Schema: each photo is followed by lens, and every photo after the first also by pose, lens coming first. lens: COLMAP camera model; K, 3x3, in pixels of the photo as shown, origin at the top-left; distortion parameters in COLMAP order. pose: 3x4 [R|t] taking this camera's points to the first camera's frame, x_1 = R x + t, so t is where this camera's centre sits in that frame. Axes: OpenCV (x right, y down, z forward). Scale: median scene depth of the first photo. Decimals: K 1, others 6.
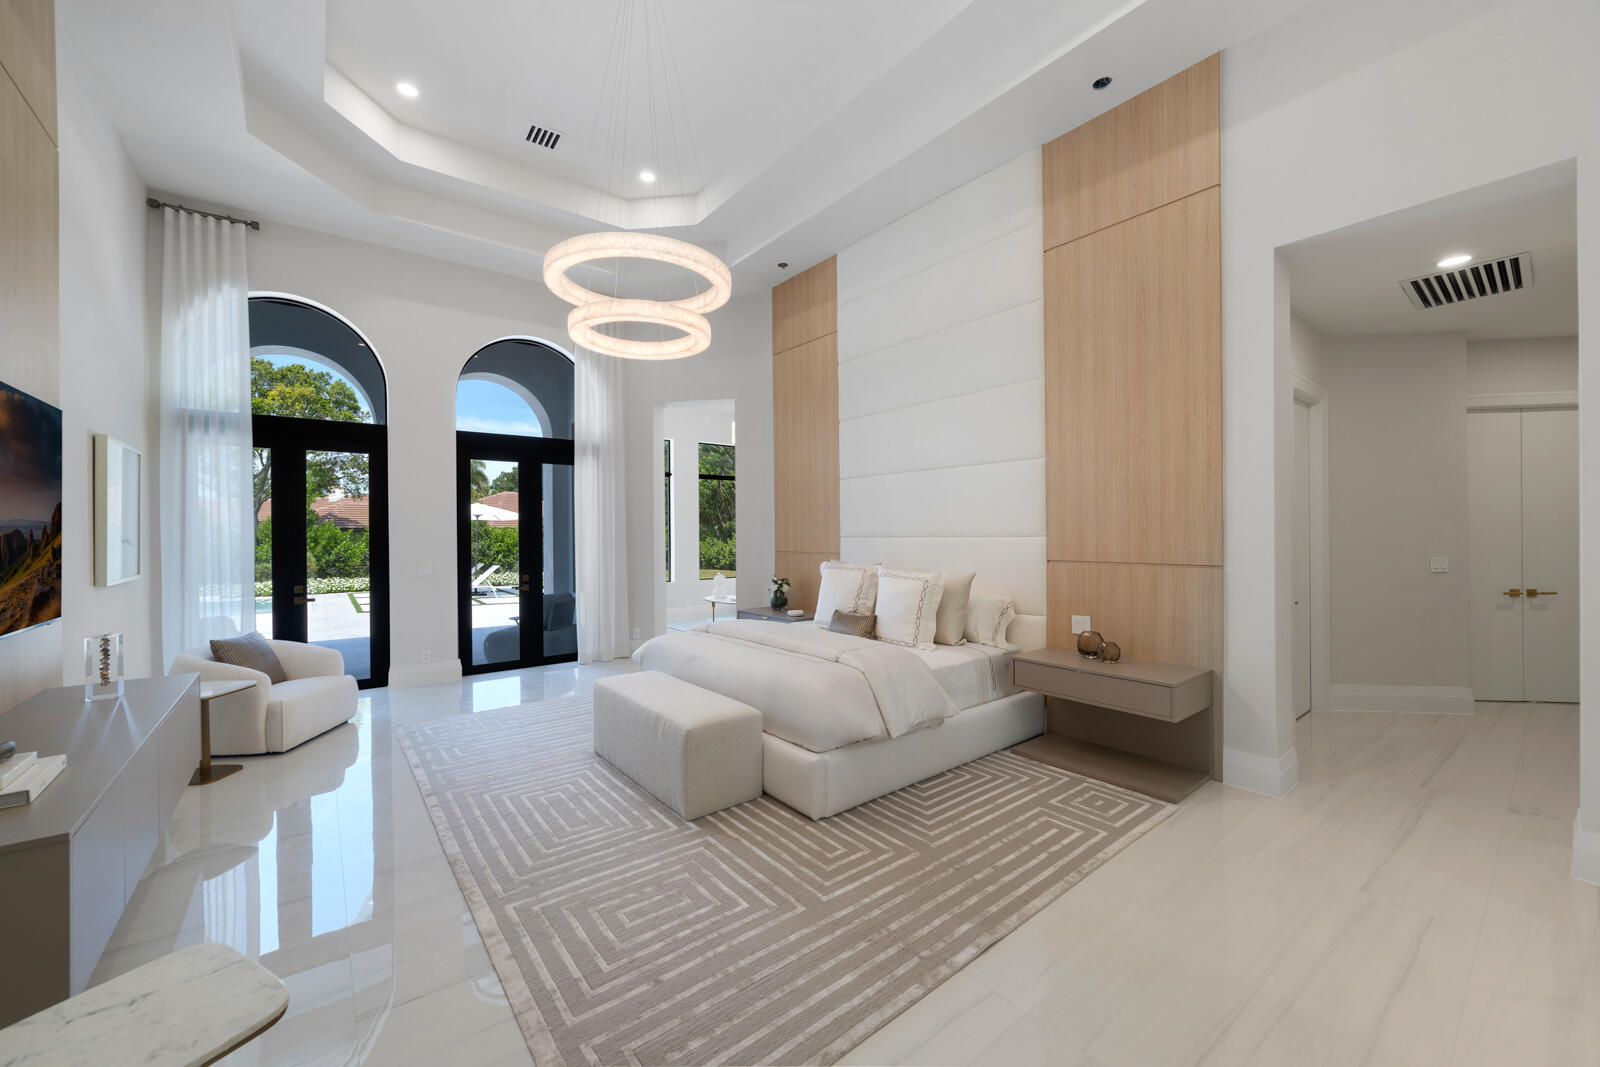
lens RADIAL K [[617.6, 0, 792.5], [0, 617.6, 532.0], [0, 0, 1]] dist [-0.011614, 0.000444]
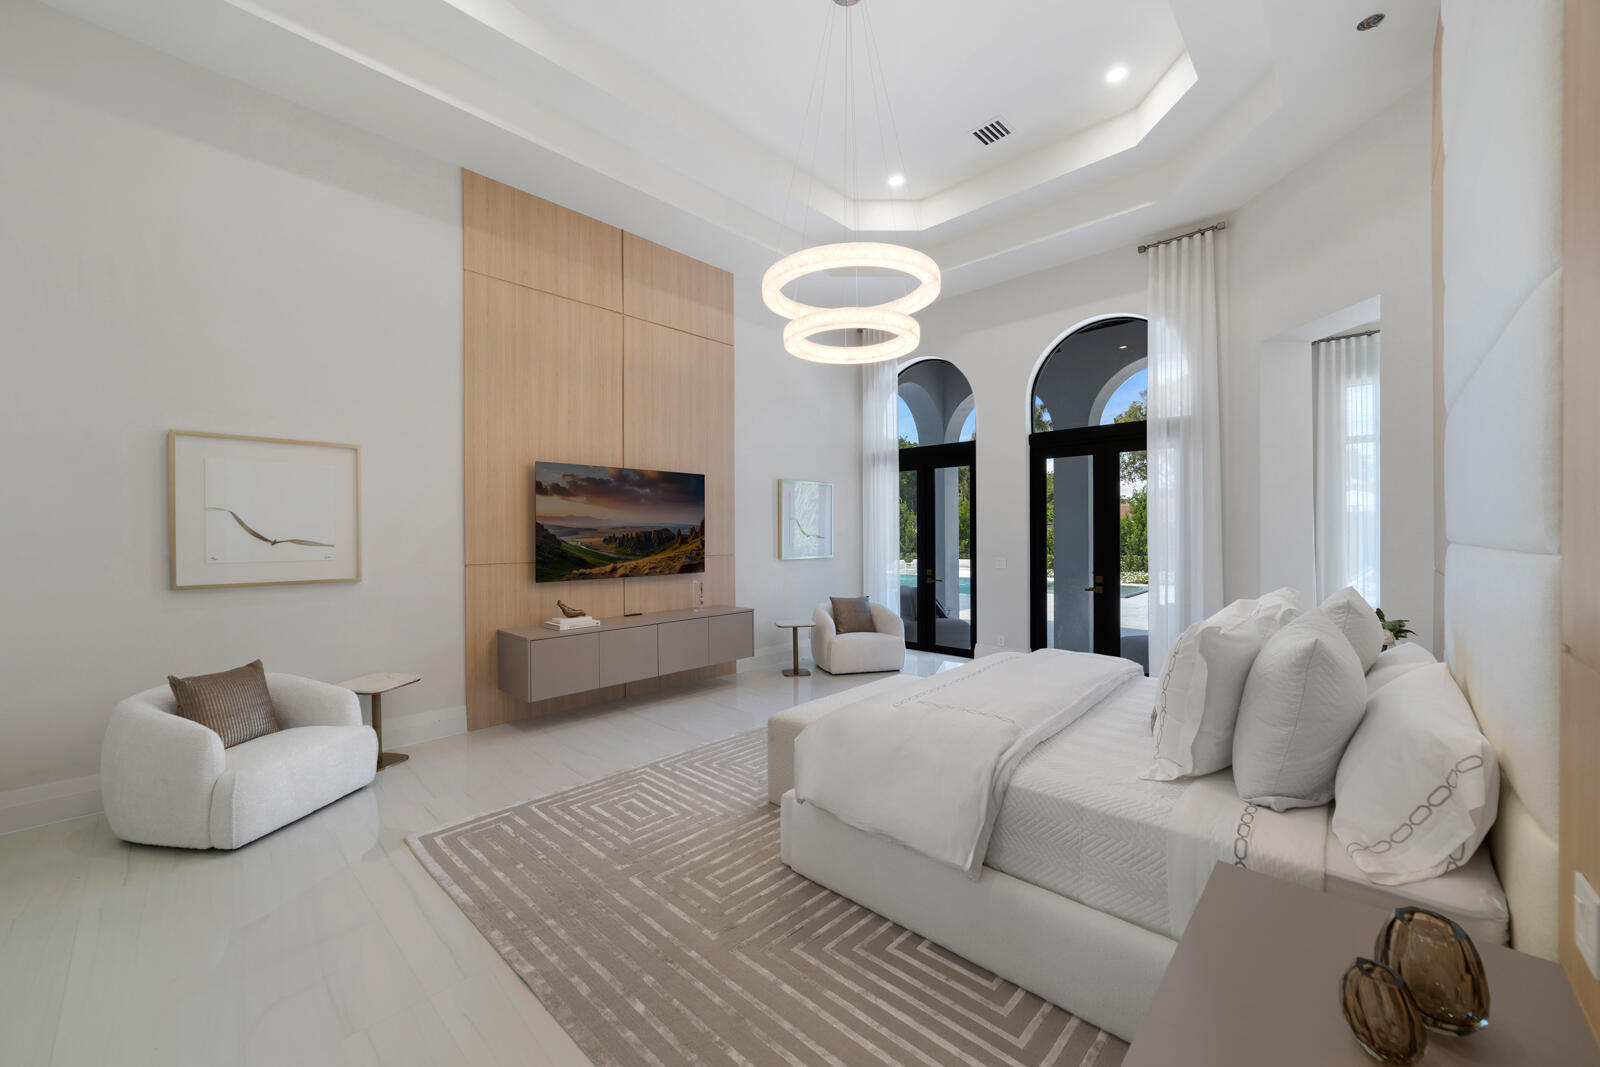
lens RADIAL K [[617.6, 0, 790.2], [0, 617.6, 537.5], [0, 0, 1]] dist [-0.011614, 0.000444]
pose [[0.136324, 0.011733, -0.990595, 0.621386], [0.003360, 0.999919, 0.012306, -0.001775], [0.990659, -0.005006, 0.136273, 0.620723]]
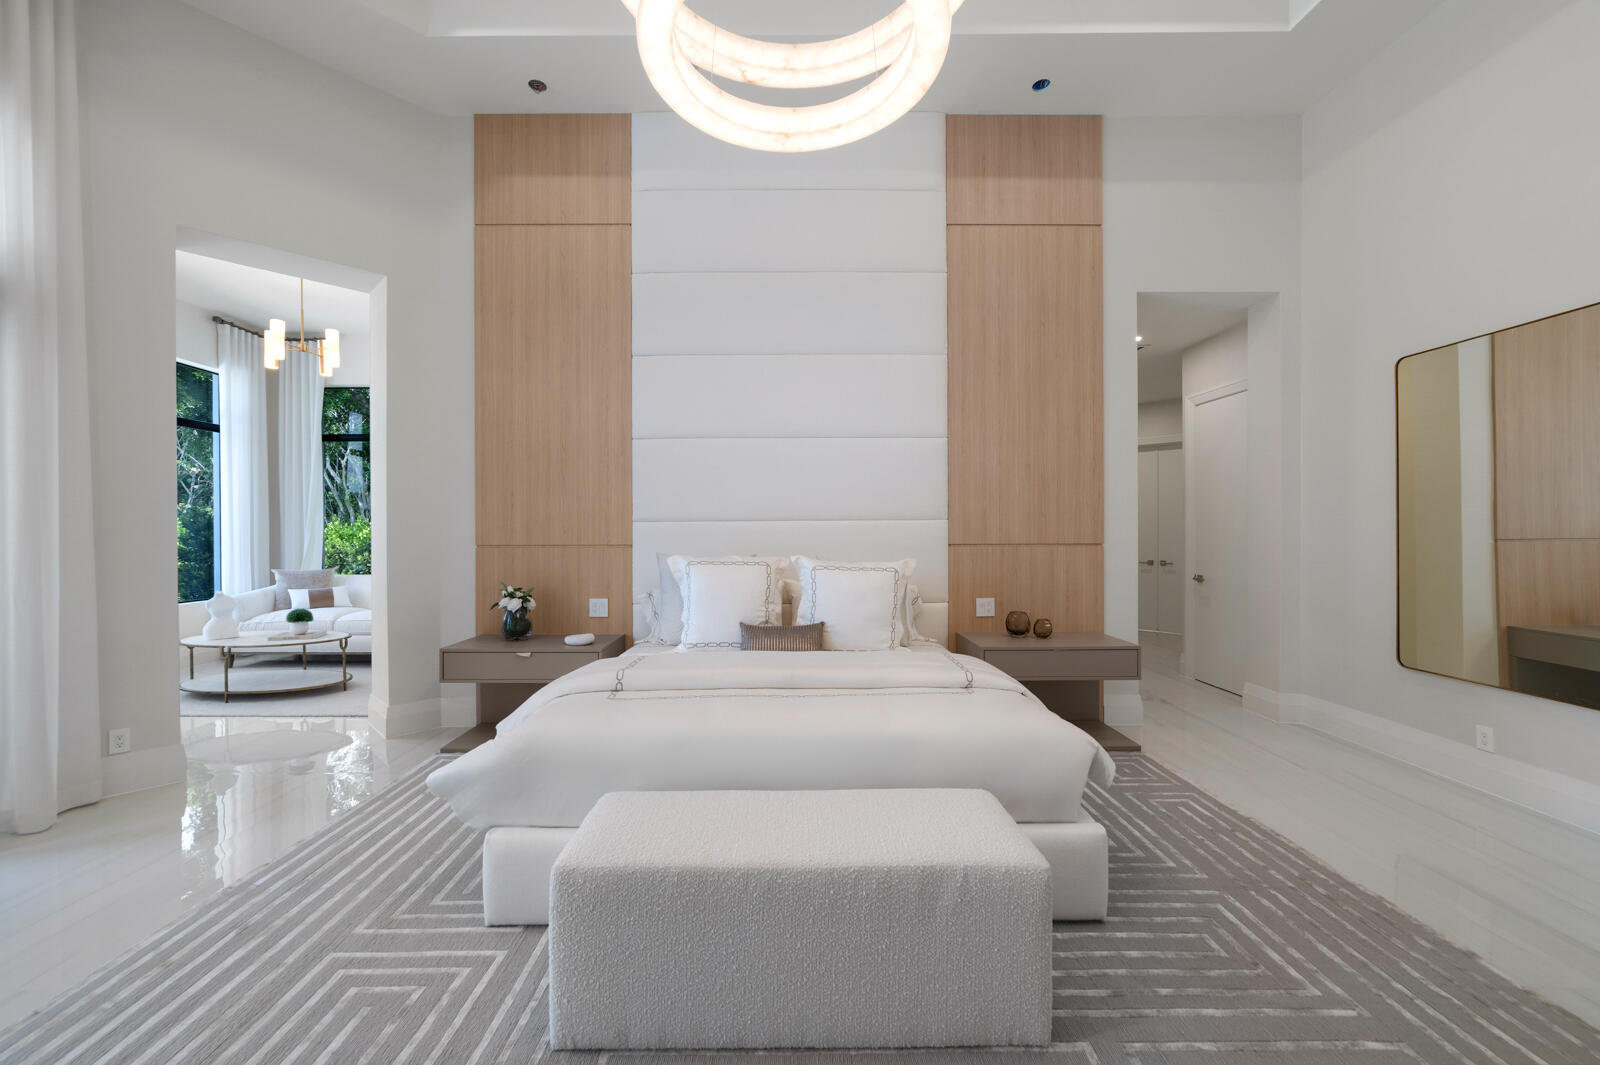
lens RADIAL K [[617.6, 0, 797.7], [0, 617.6, 526.5], [0, 0, 1]] dist [-0.011614, 0.000444]
pose [[0.611412, 0.000973, 0.791312, -0.501065], [-0.001830, 0.999998, 0.000184, 0.018500], [-0.791311, -0.001560, 0.611412, 0.595161]]
